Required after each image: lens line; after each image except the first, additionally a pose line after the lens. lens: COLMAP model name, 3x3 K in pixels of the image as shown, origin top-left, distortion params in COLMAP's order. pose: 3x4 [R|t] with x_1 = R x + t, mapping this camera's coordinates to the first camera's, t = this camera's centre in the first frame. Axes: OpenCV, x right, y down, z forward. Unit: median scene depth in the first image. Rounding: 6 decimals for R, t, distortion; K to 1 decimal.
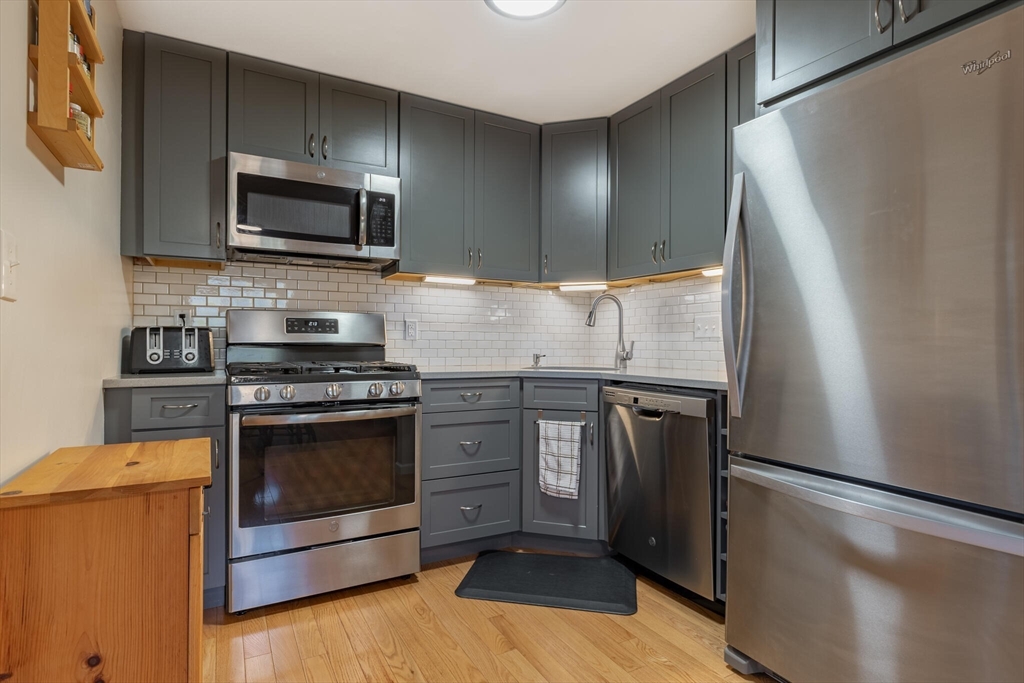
lens RADIAL K [[530.7, 0, 512.0], [0, 530.7, 341.5], [0, 0, 1]] dist [-0.000664, 0.000175]
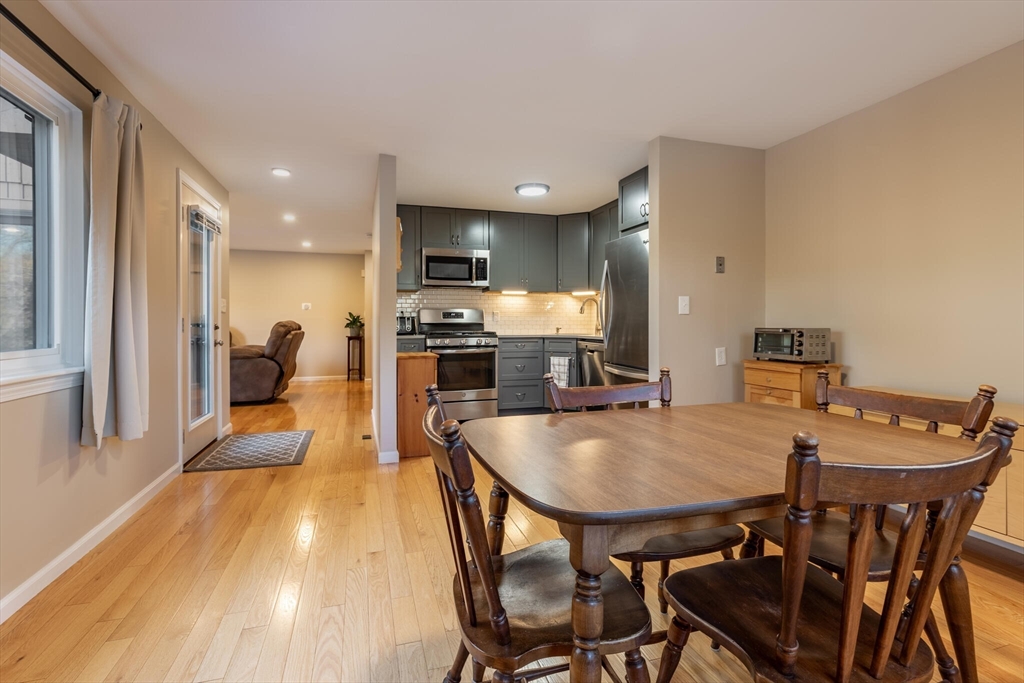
lens RADIAL K [[479.1, 0, 510.6], [0, 479.1, 325.0], [0, 0, 1]] dist [0.001058, 0.000086]
pose [[0.980544, -0.006180, -0.196204, 0.286606], [0.007885, 0.999938, 0.007911, -0.002116], [0.196143, -0.009304, 0.980531, -1.026516]]
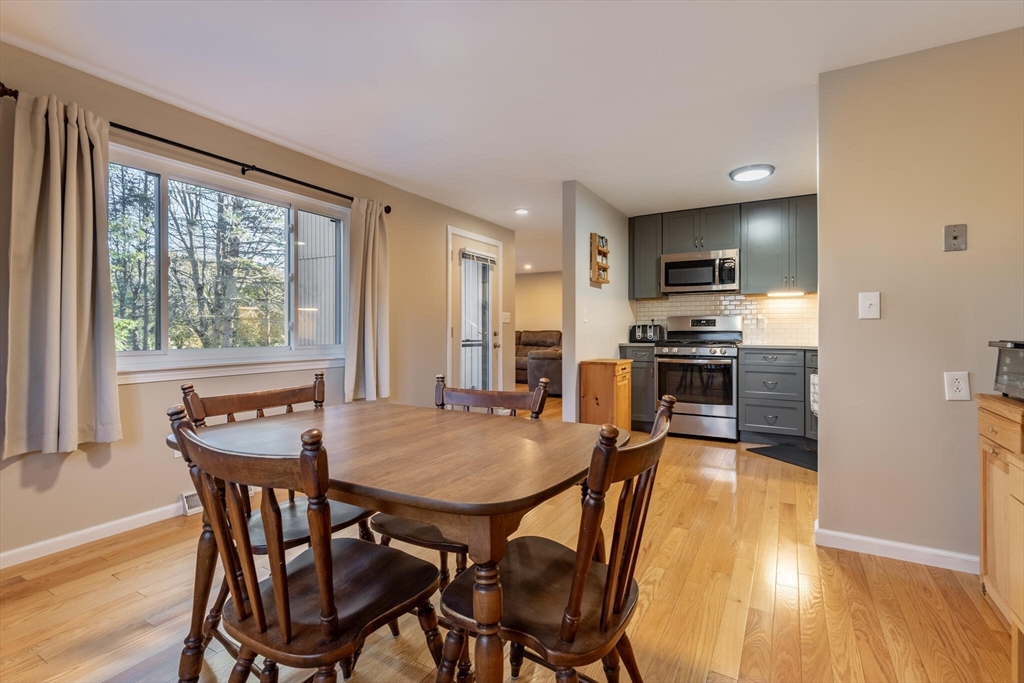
lens RADIAL K [[479.1, 0, 510.6], [0, 479.1, 325.0], [0, 0, 1]] dist [0.001058, 0.000086]
pose [[0.510321, -0.016083, -0.859834, 0.924152], [0.006440, 0.999869, -0.014880, 0.003439], [0.859960, 0.002057, 0.510357, -0.677823]]
